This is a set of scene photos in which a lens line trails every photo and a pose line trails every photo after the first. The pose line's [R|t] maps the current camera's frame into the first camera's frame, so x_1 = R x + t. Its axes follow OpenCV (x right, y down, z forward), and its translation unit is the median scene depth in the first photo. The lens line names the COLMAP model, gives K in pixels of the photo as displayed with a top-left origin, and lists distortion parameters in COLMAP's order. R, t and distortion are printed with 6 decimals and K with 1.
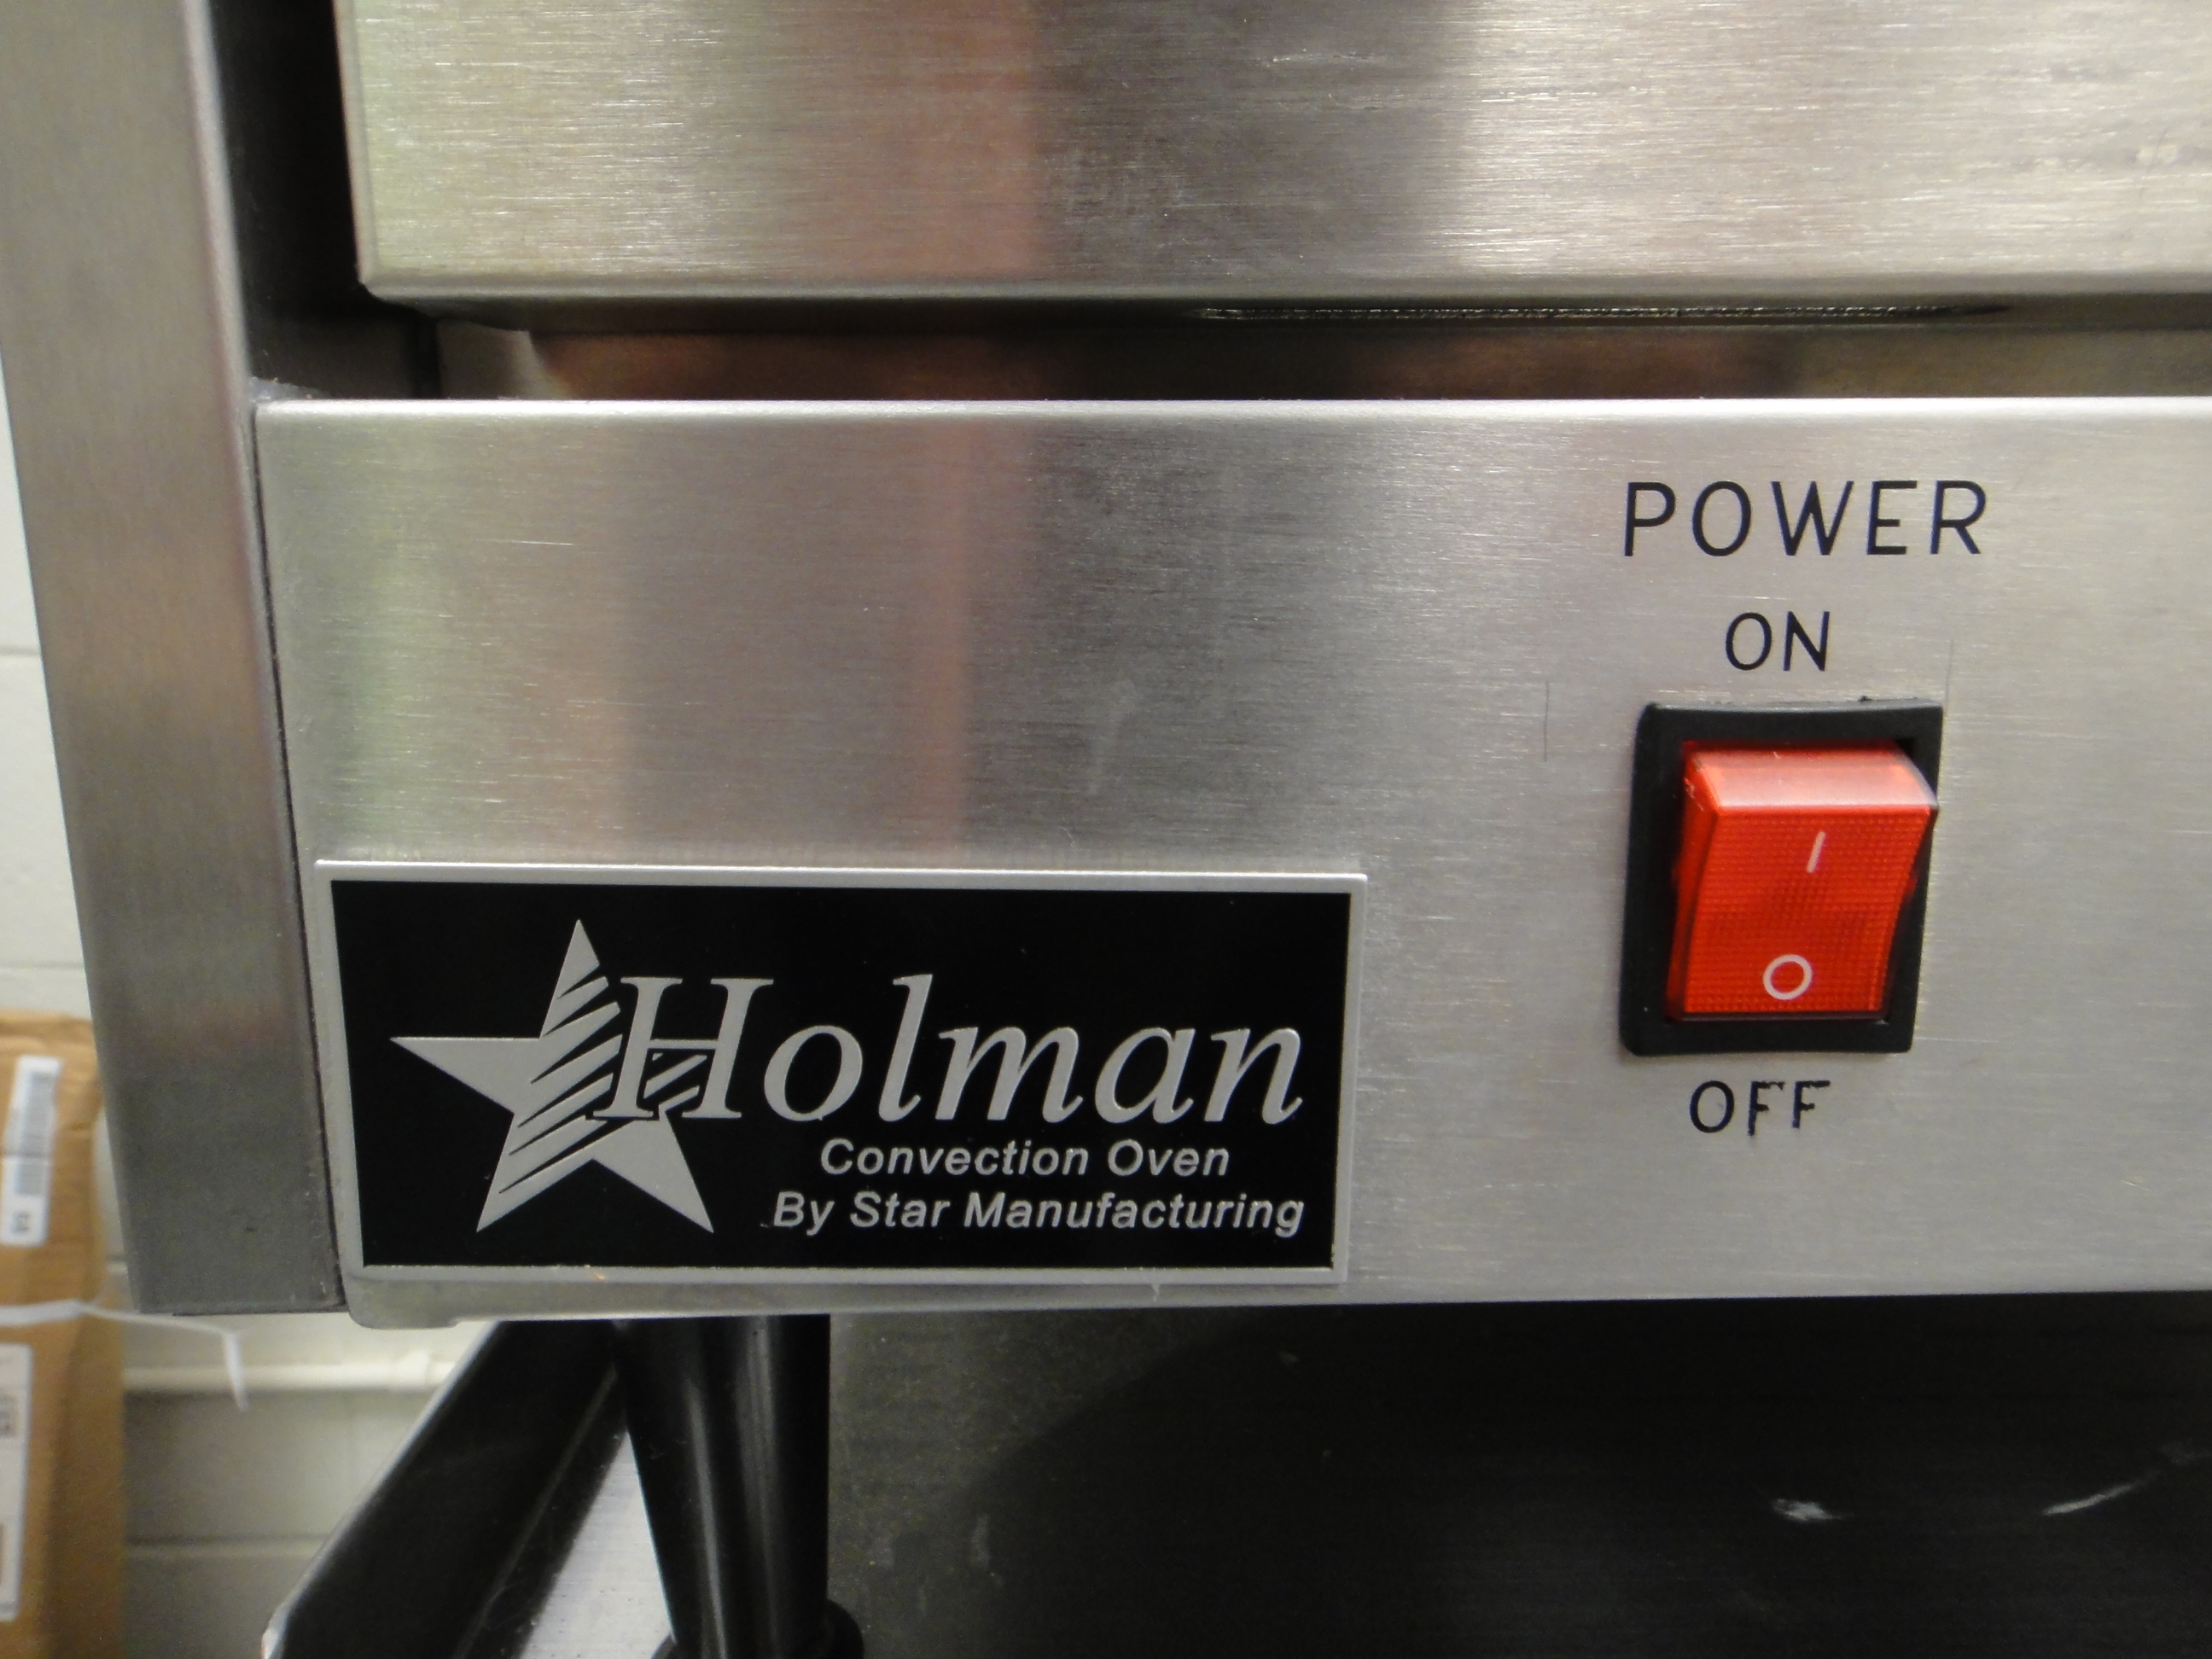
lens RADIAL K [[1592.2, 0, 1113.0], [0, 1592.2, 820.8], [0, 0, 1]] dist [0.018195, -0.000233]
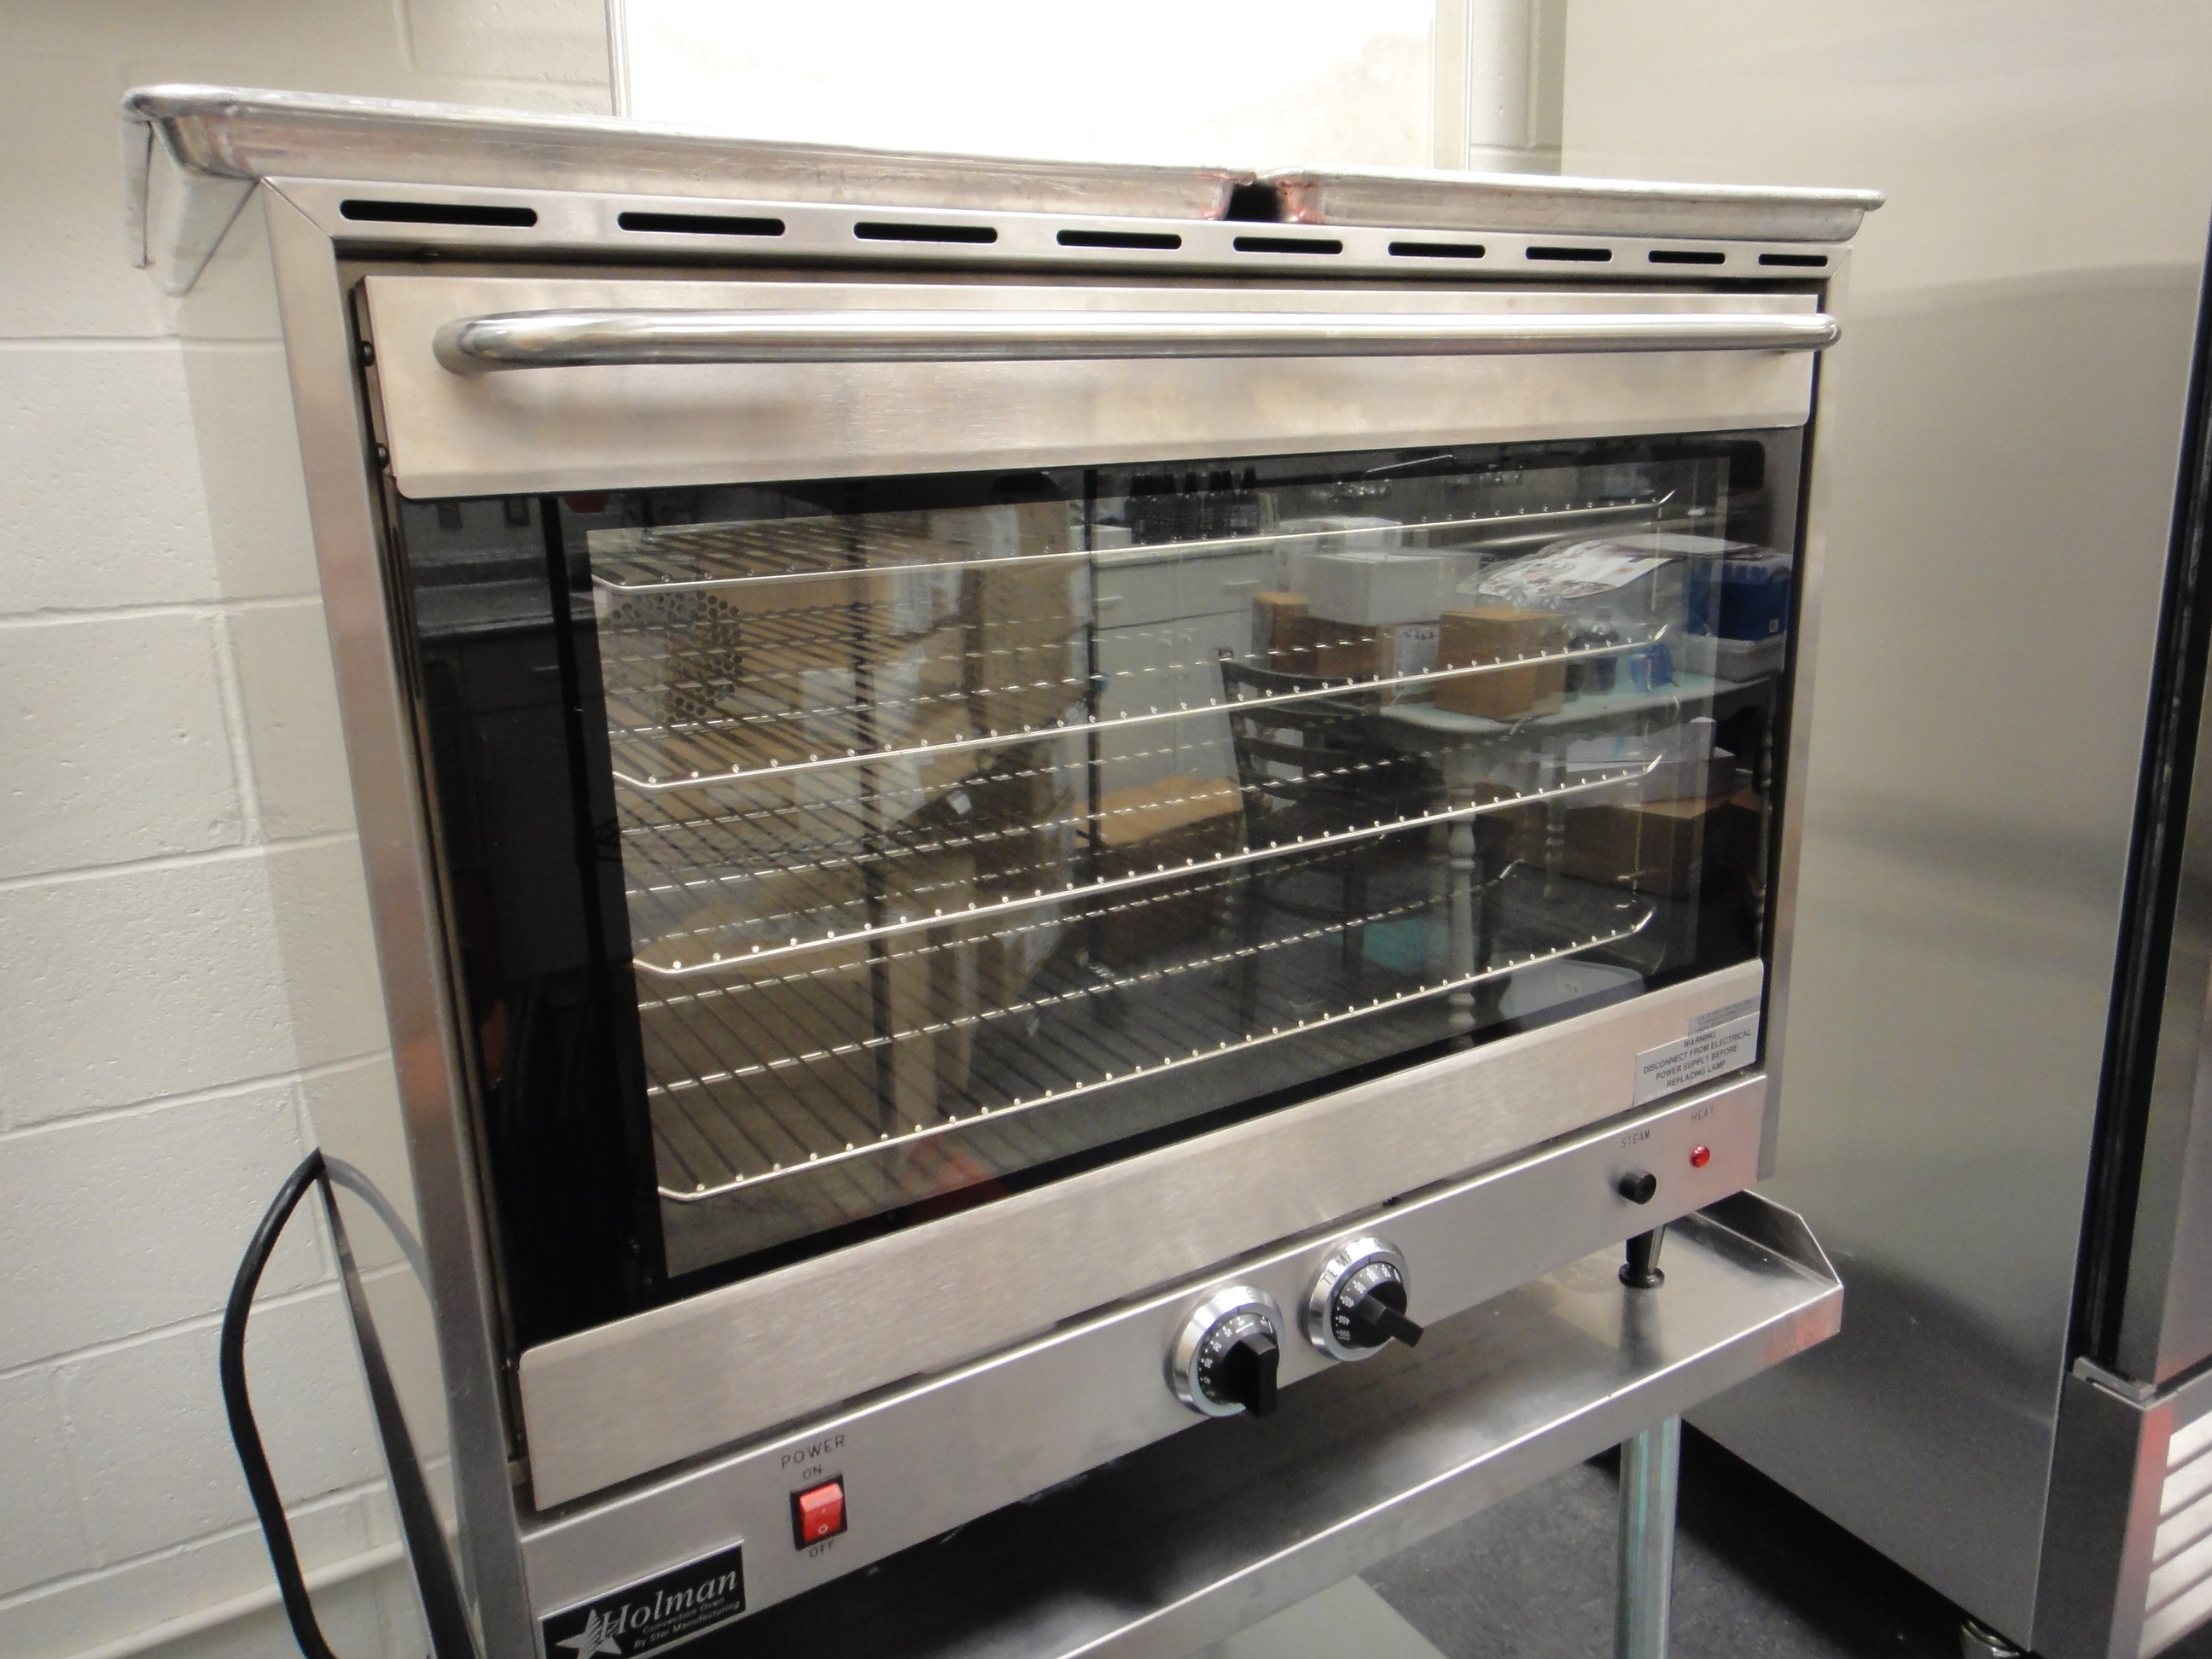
lens RADIAL K [[1592.2, 0, 1113.0], [0, 1592.2, 820.8], [0, 0, 1]] dist [0.018195, -0.000233]
pose [[0.868149, -0.149926, 0.473118, -0.900307], [0.126345, 0.988637, 0.081451, -2.524527], [-0.479953, -0.010936, 0.877226, -4.080322]]
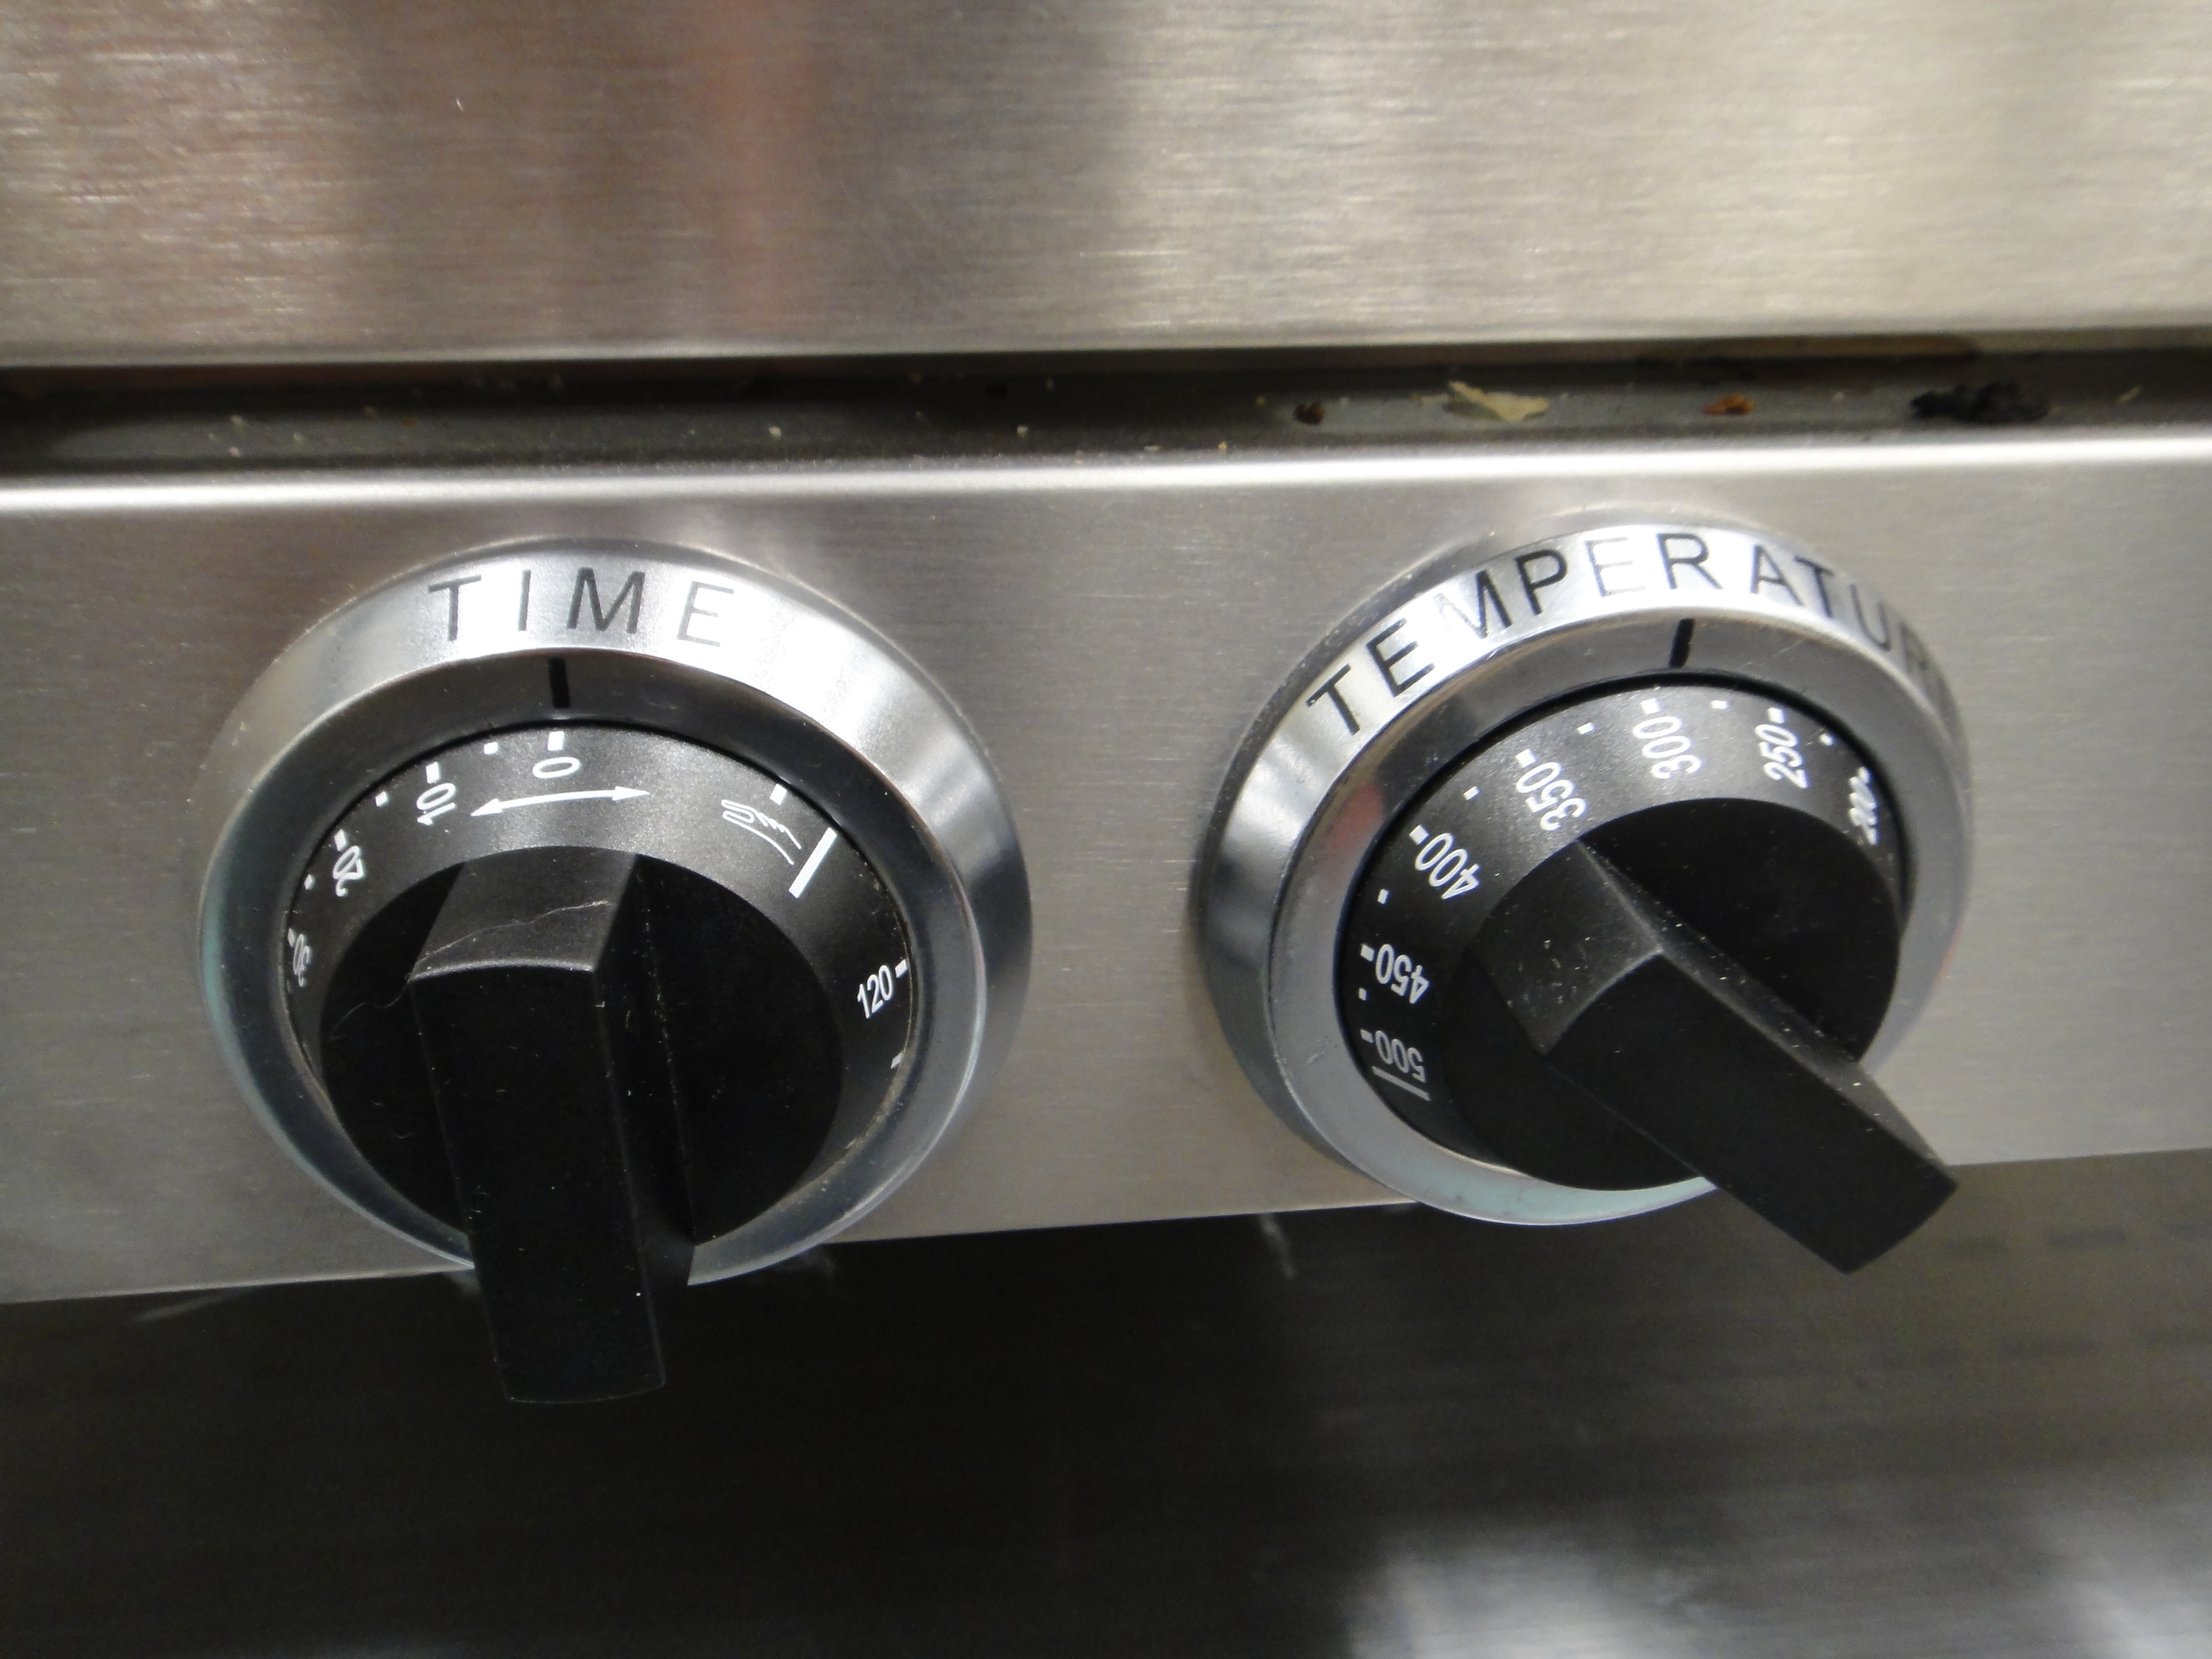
lens RADIAL K [[1592.2, 0, 1113.0], [0, 1592.2, 820.8], [0, 0, 1]] dist [0.018195, -0.000233]
pose [[0.997611, -0.030804, 0.061830, 2.326172], [0.012171, 0.959448, 0.281622, -0.325451], [-0.067998, -0.280197, 0.957531, 0.070140]]
